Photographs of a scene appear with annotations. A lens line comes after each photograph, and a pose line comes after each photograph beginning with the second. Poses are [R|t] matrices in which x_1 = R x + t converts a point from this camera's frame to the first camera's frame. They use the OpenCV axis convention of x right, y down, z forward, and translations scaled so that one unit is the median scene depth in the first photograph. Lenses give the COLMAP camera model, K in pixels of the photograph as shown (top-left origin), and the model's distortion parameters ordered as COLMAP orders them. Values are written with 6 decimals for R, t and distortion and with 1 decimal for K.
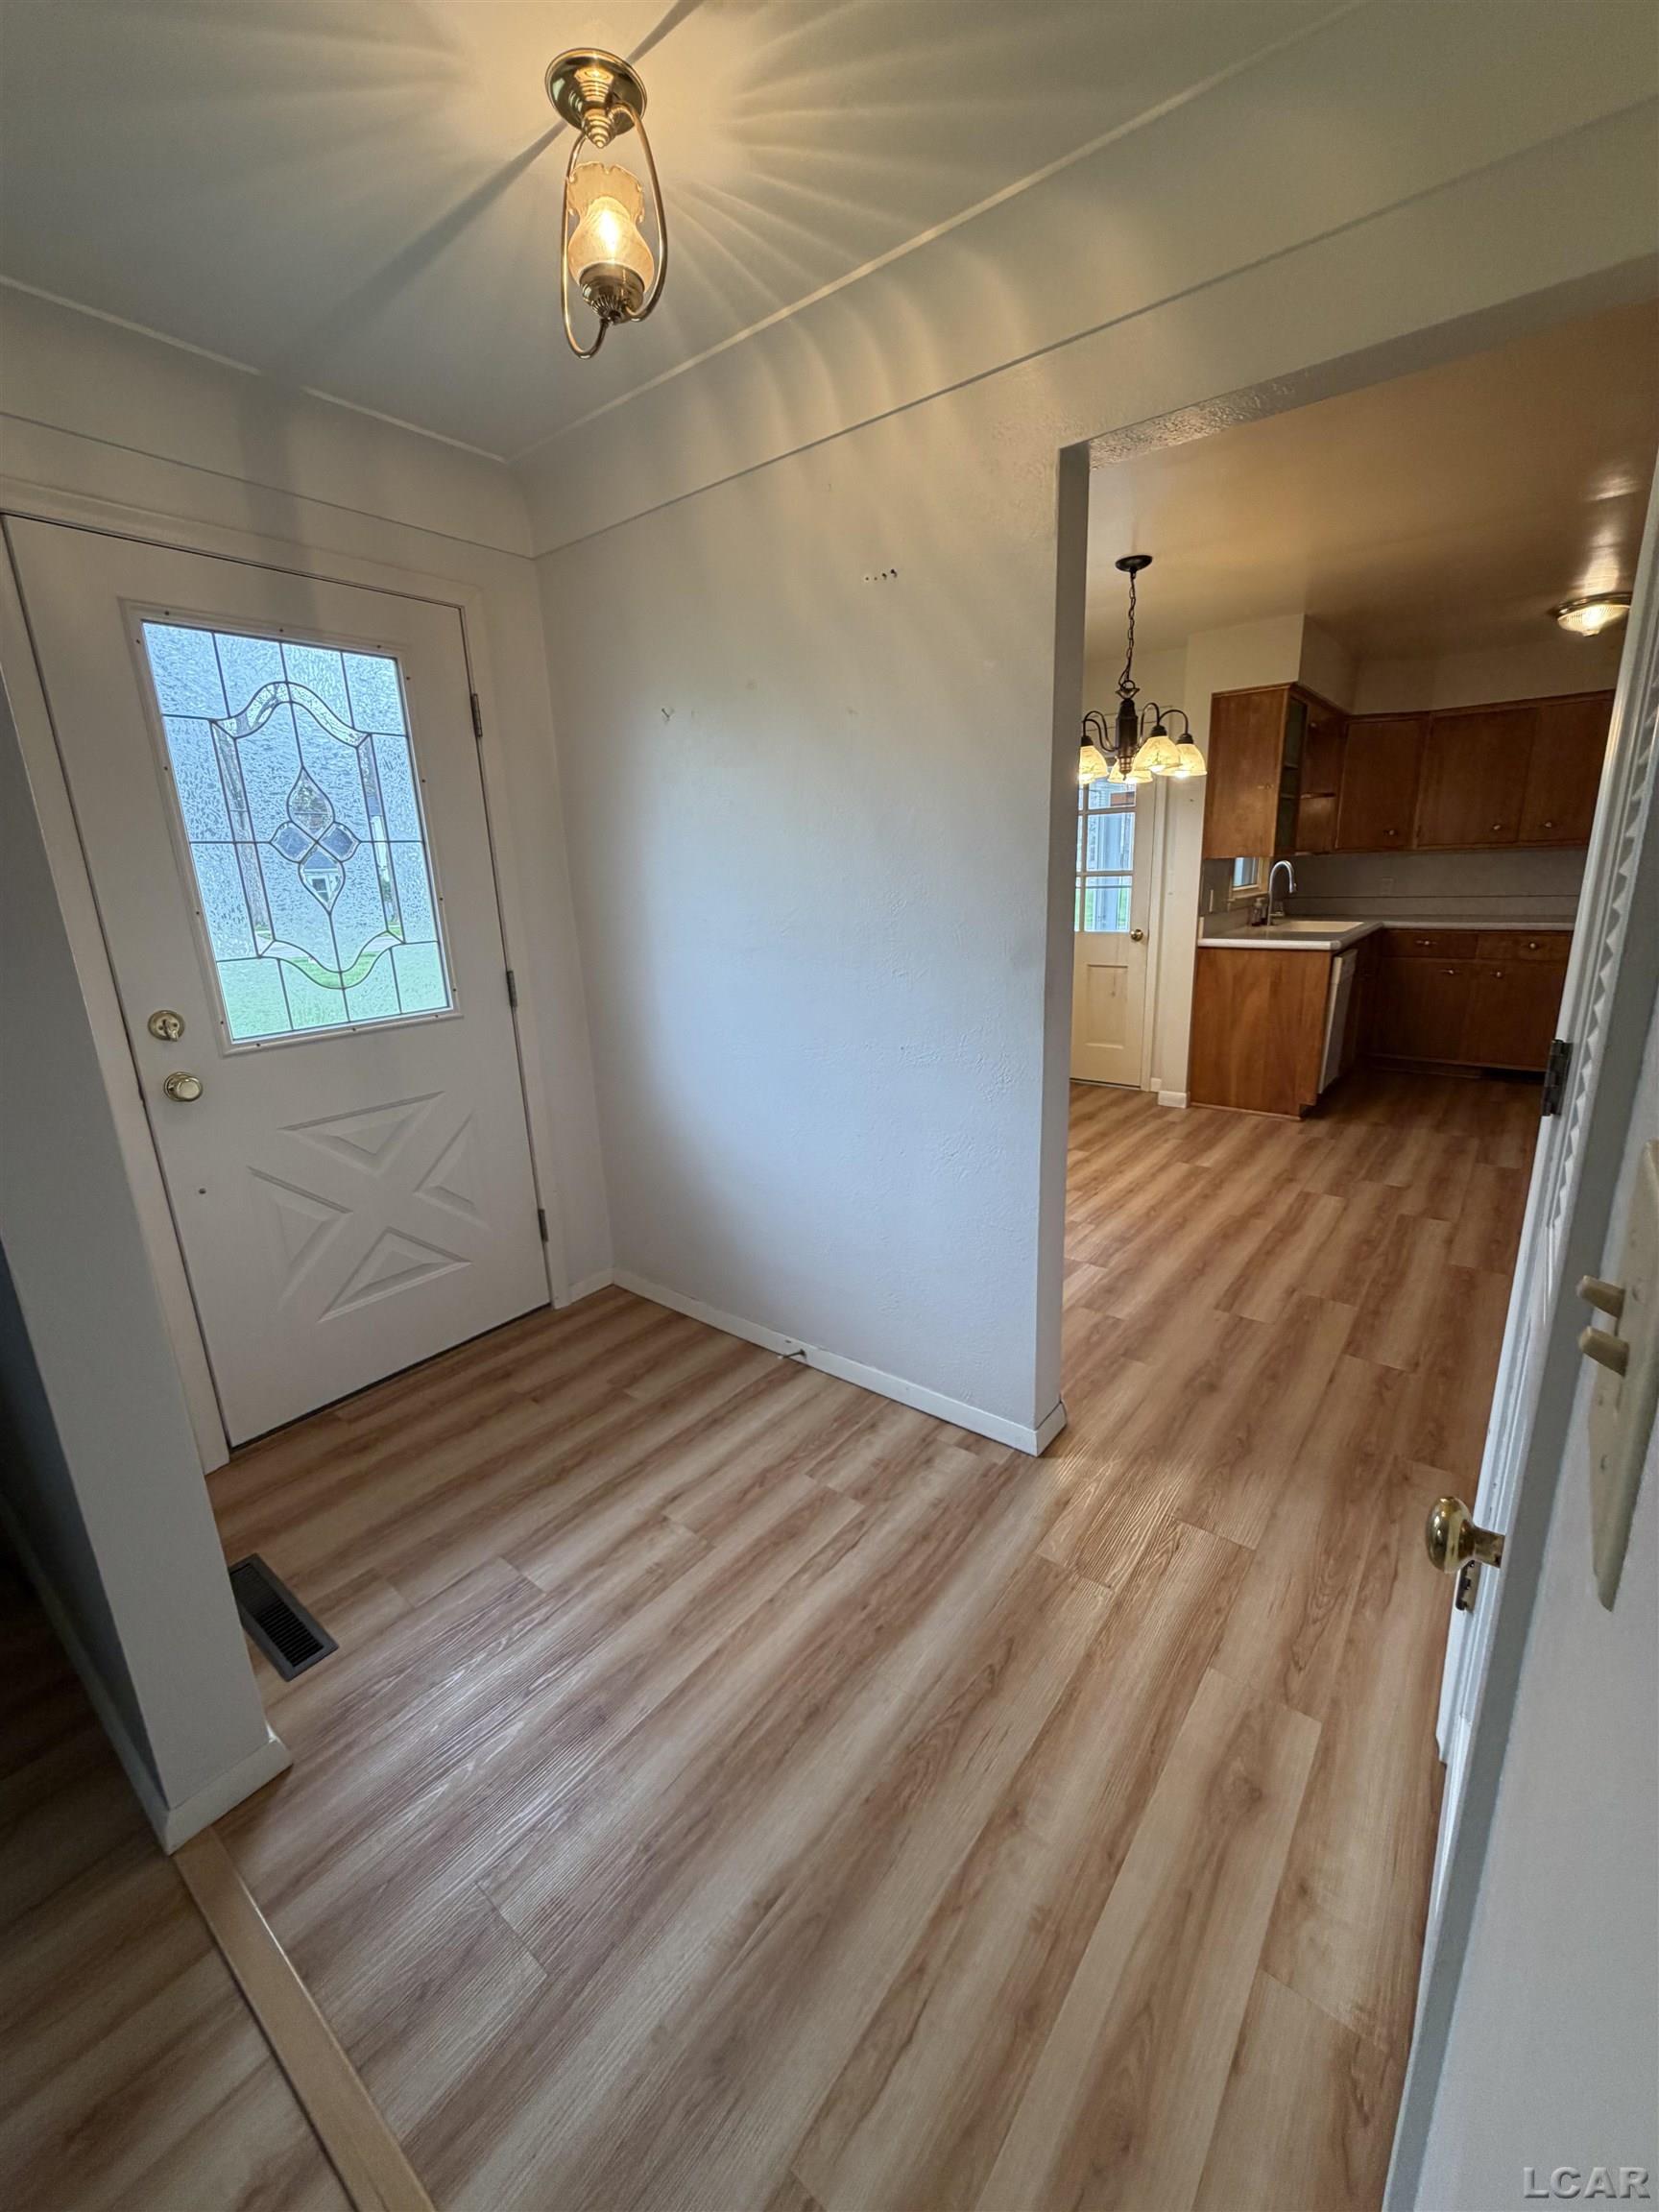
lens RADIAL K [[883.8, 0, 837.5], [0, 883.8, 1095.8], [0, 0, 1]] dist [0.001455, -0.000173]
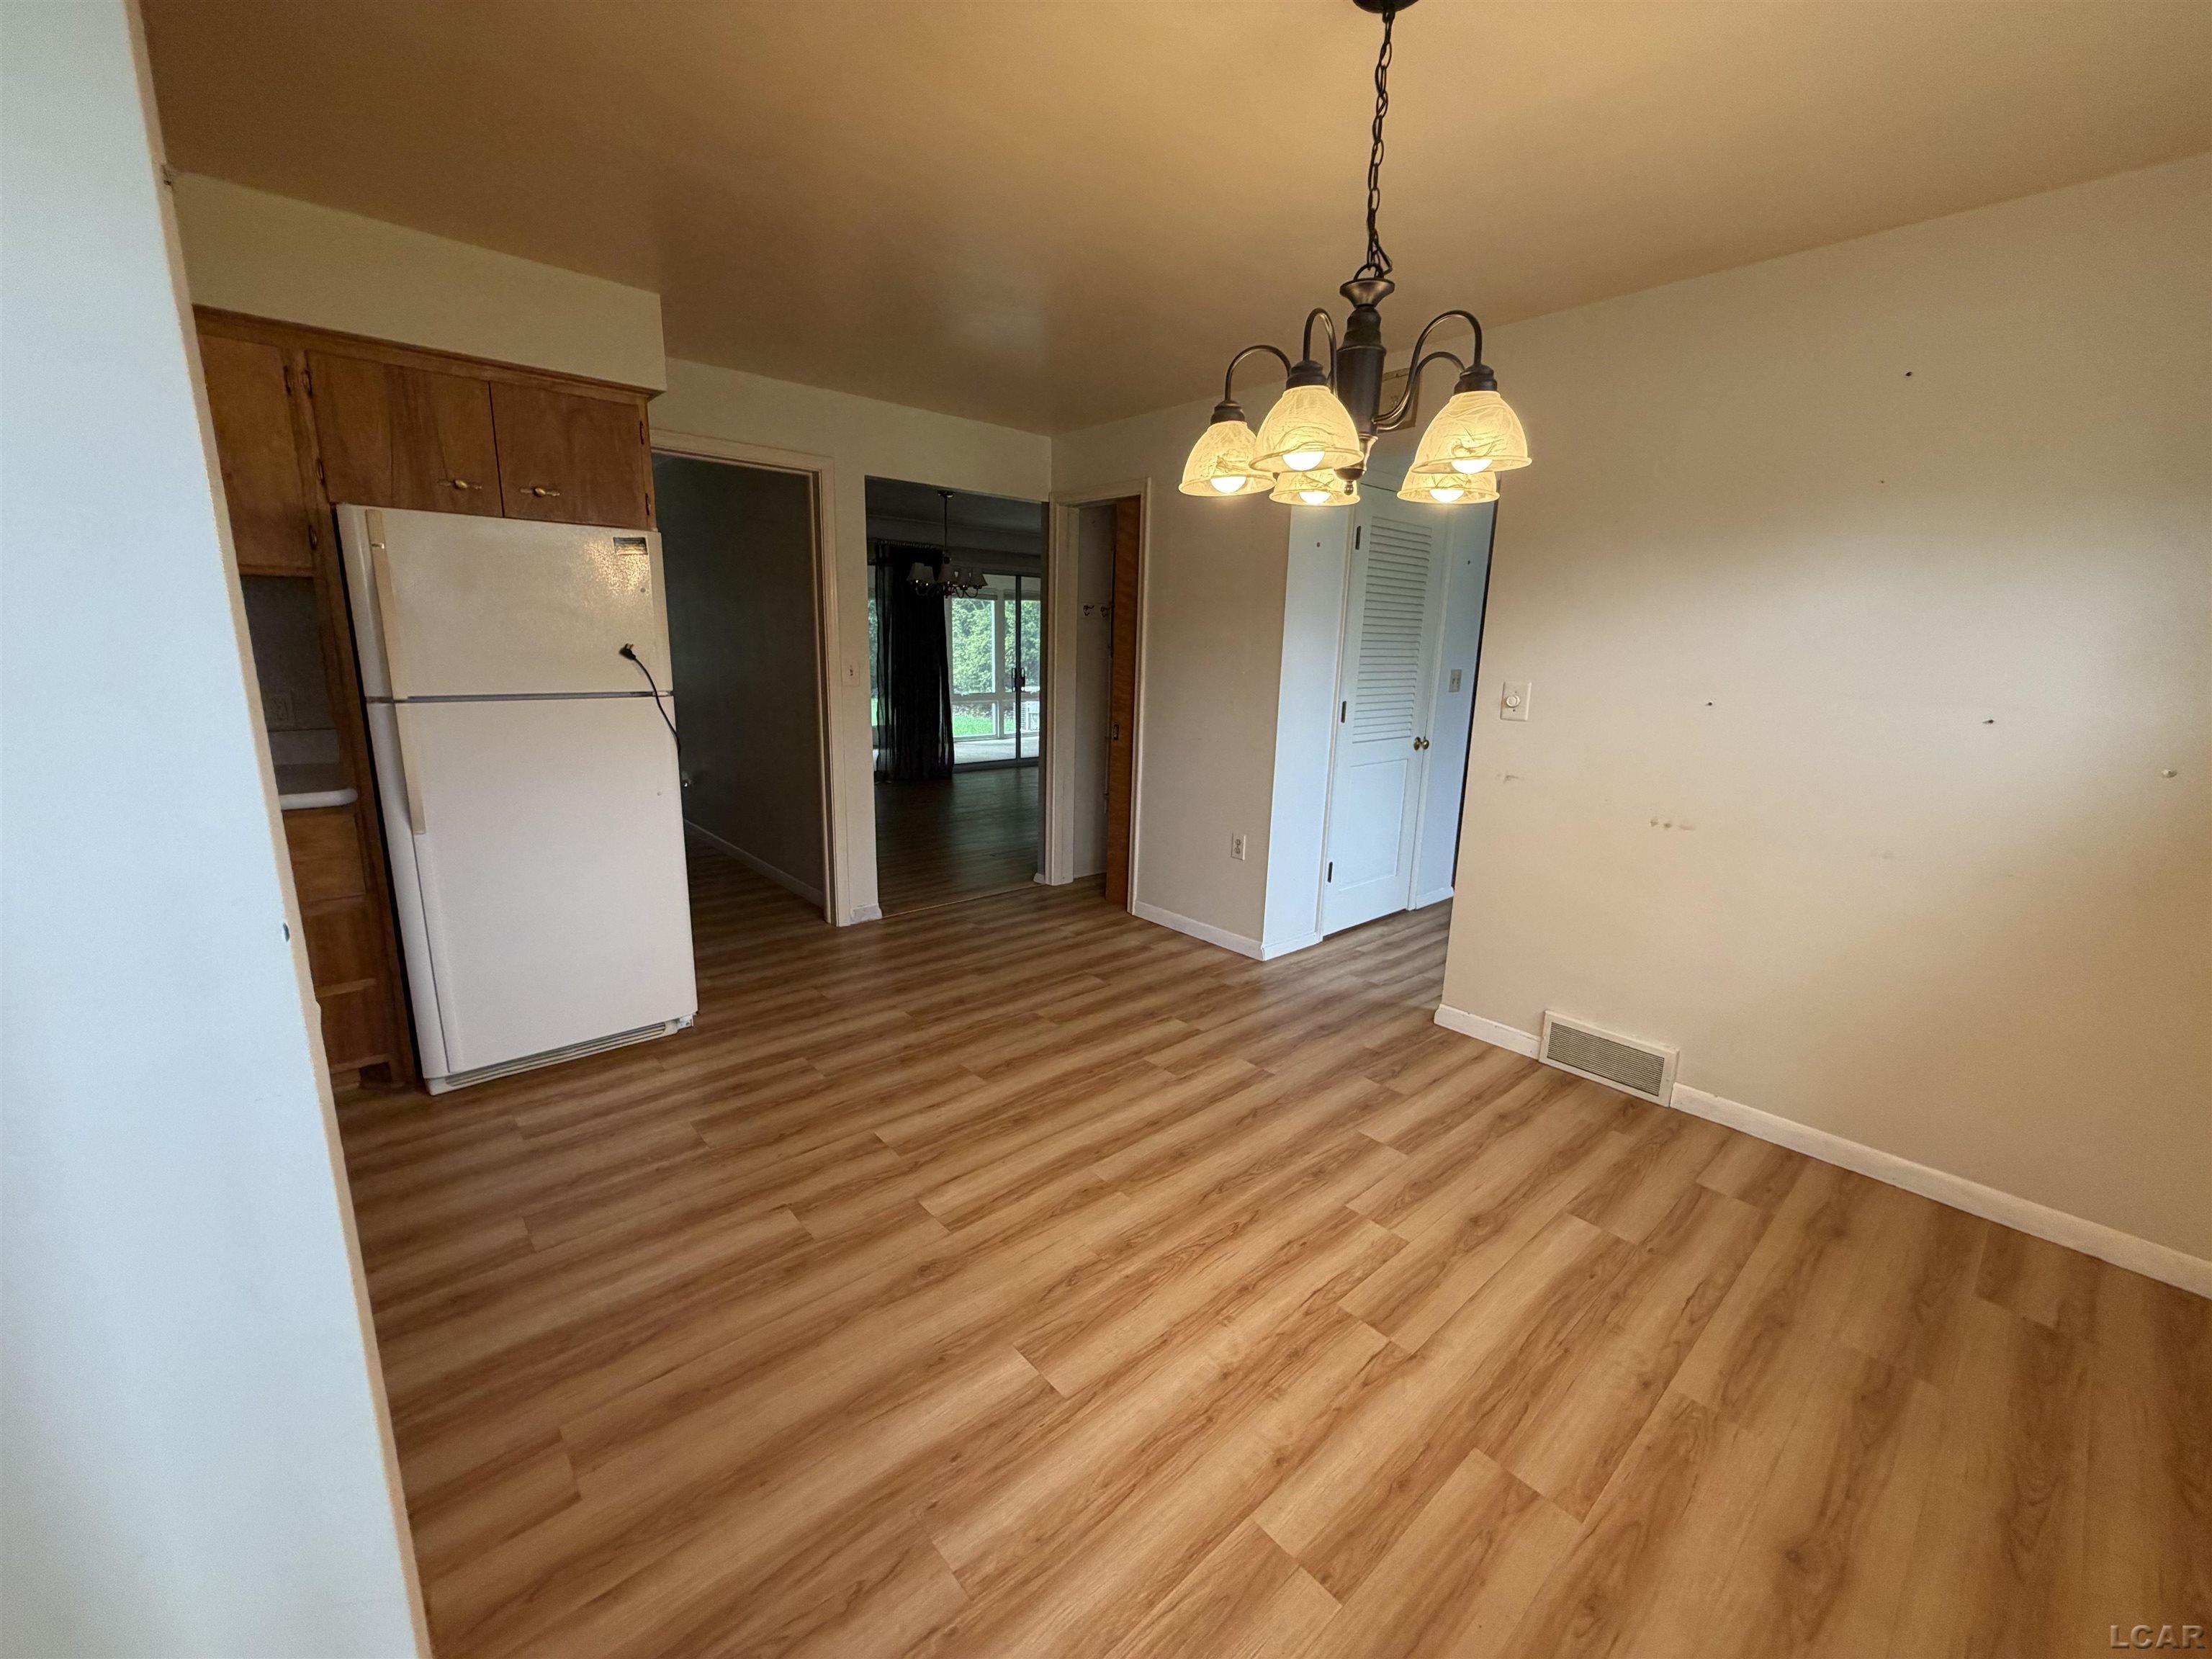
lens RADIAL K [[883.8, 0, 1089.9], [0, 883.8, 833.7], [0, 0, 1]] dist [0.001455, -0.000173]
pose [[-0.981266, -0.029182, 0.190433, 0.280003], [0.059978, 0.893068, 0.445905, -0.315561], [-0.183082, 0.448974, -0.874588, 1.147200]]
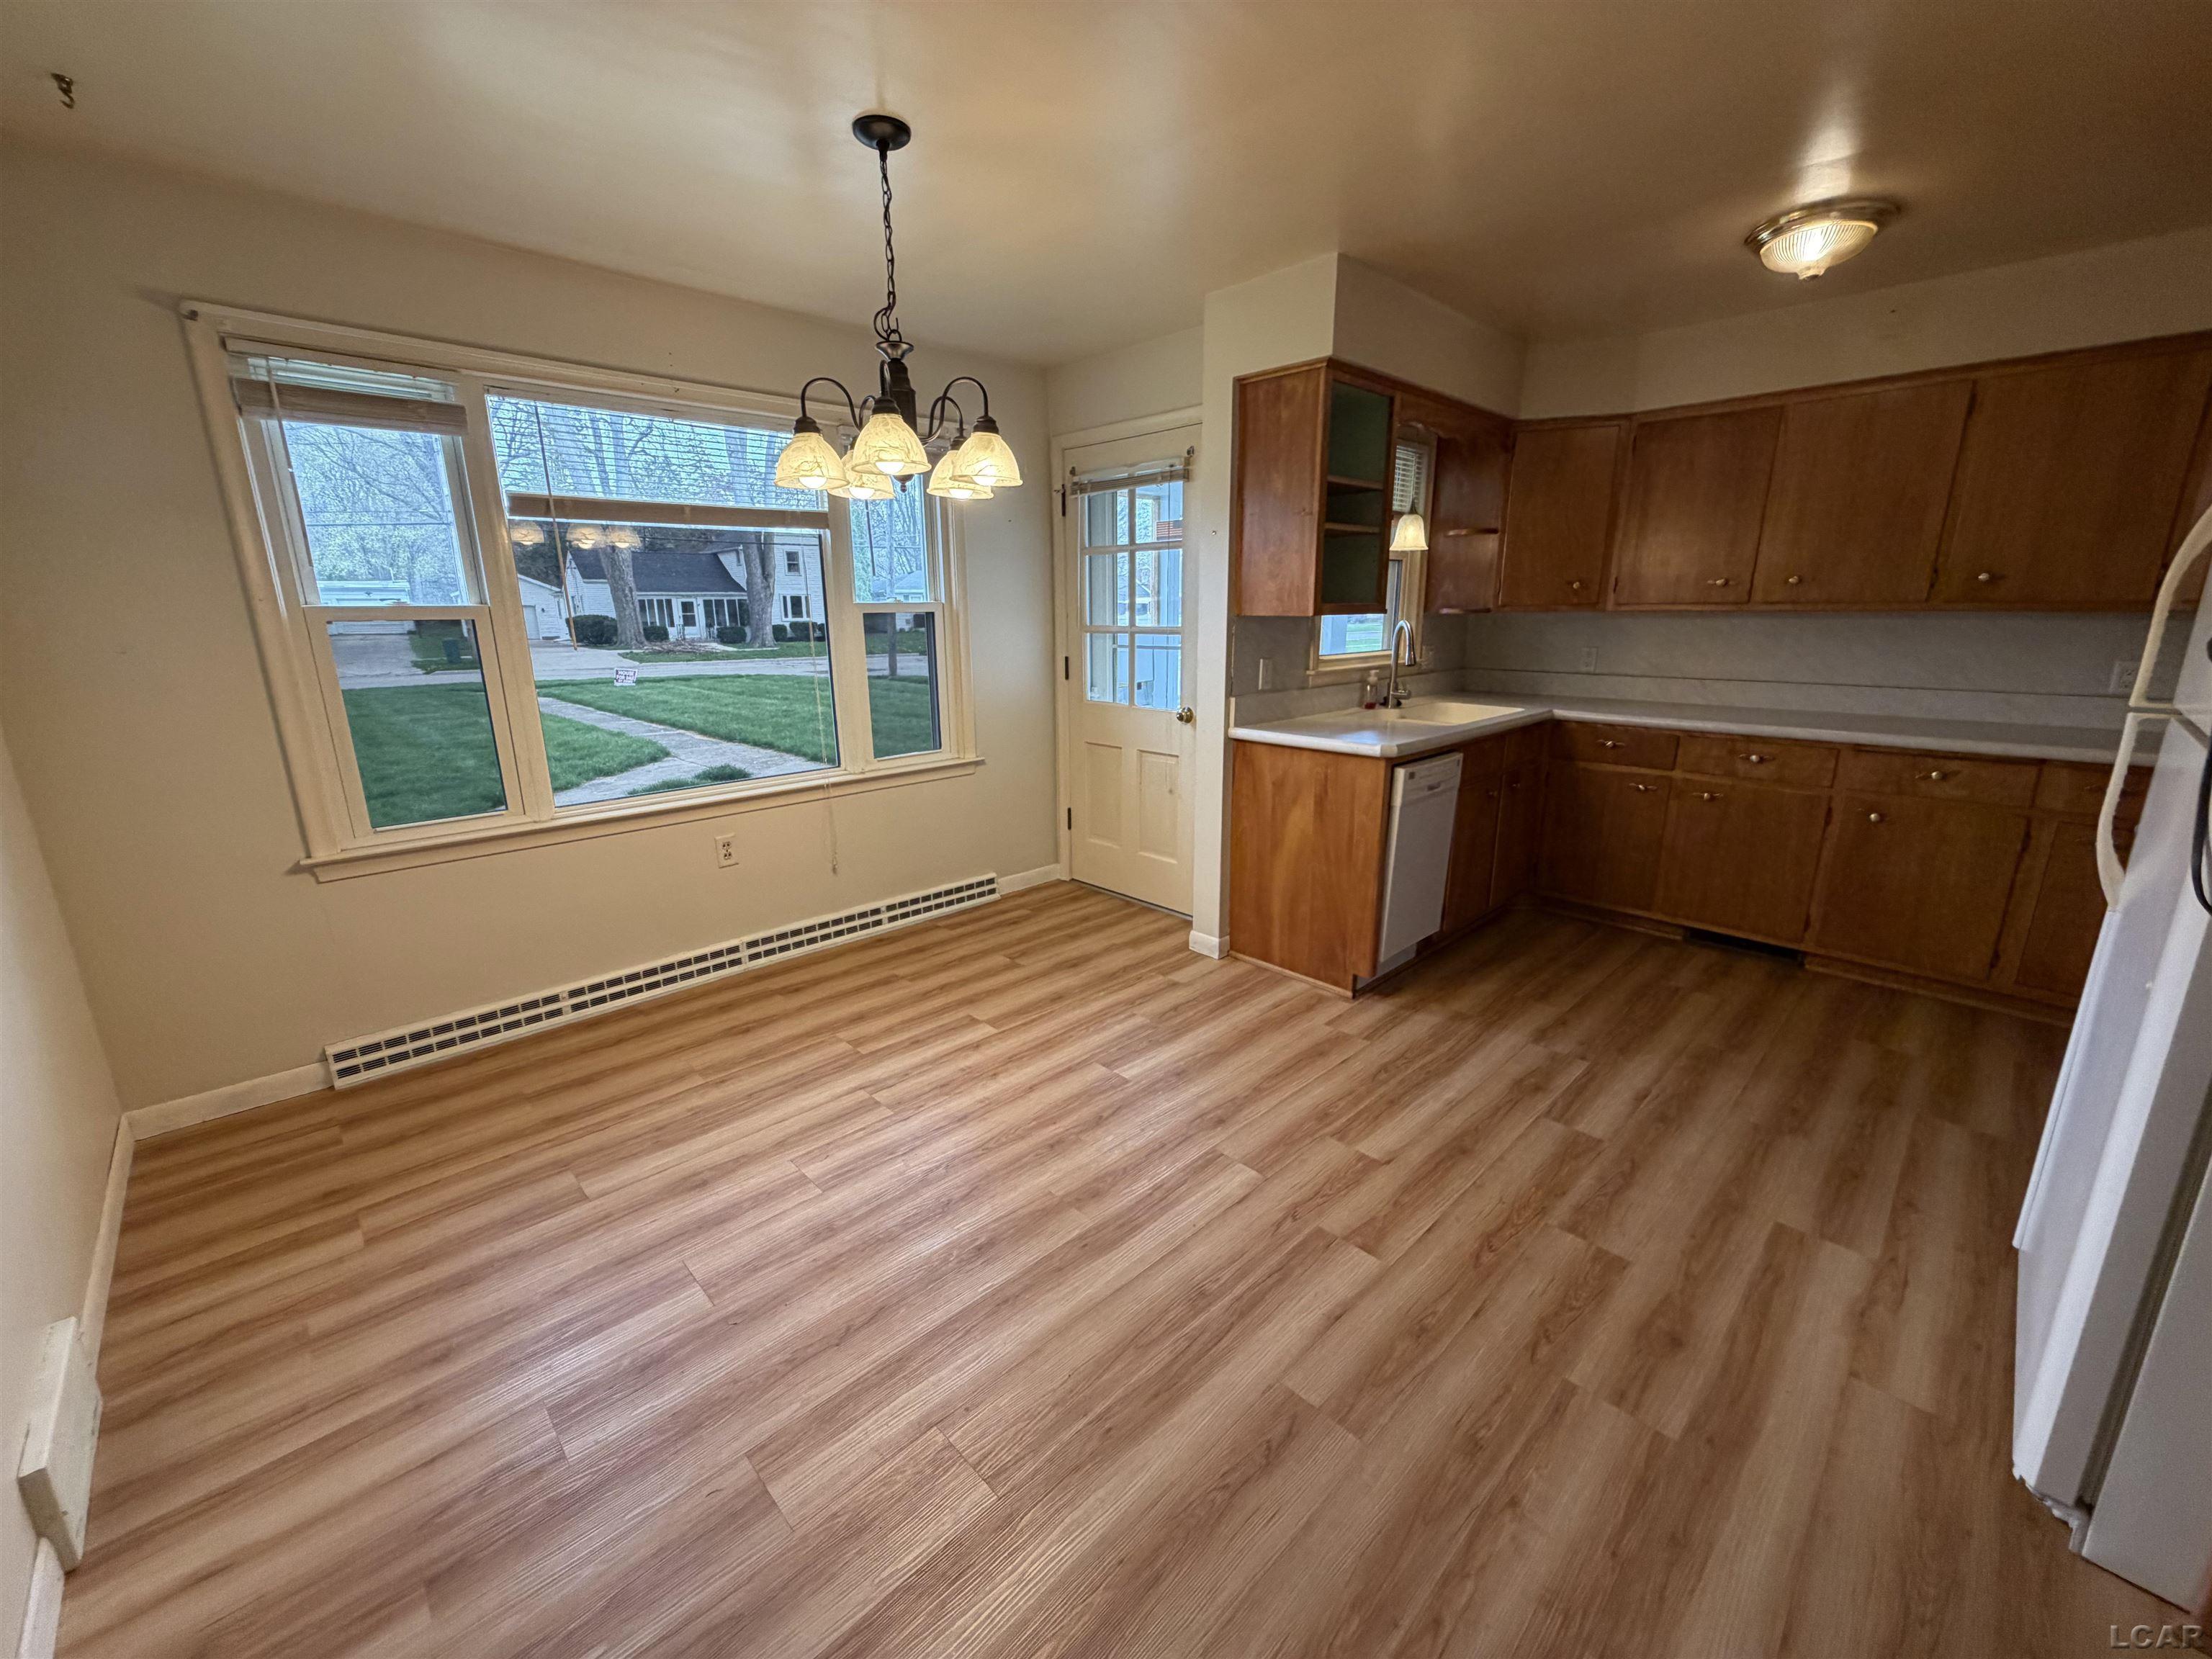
lens RADIAL K [[883.8, 0, 1098.4], [0, 883.8, 829.5], [0, 0, 1]] dist [0.001455, -0.000173]
pose [[0.990240, 0.061100, -0.125263, 0.425796], [-0.061202, 0.998121, 0.003043, -0.098081], [0.125213, 0.004653, 0.992119, 0.303535]]
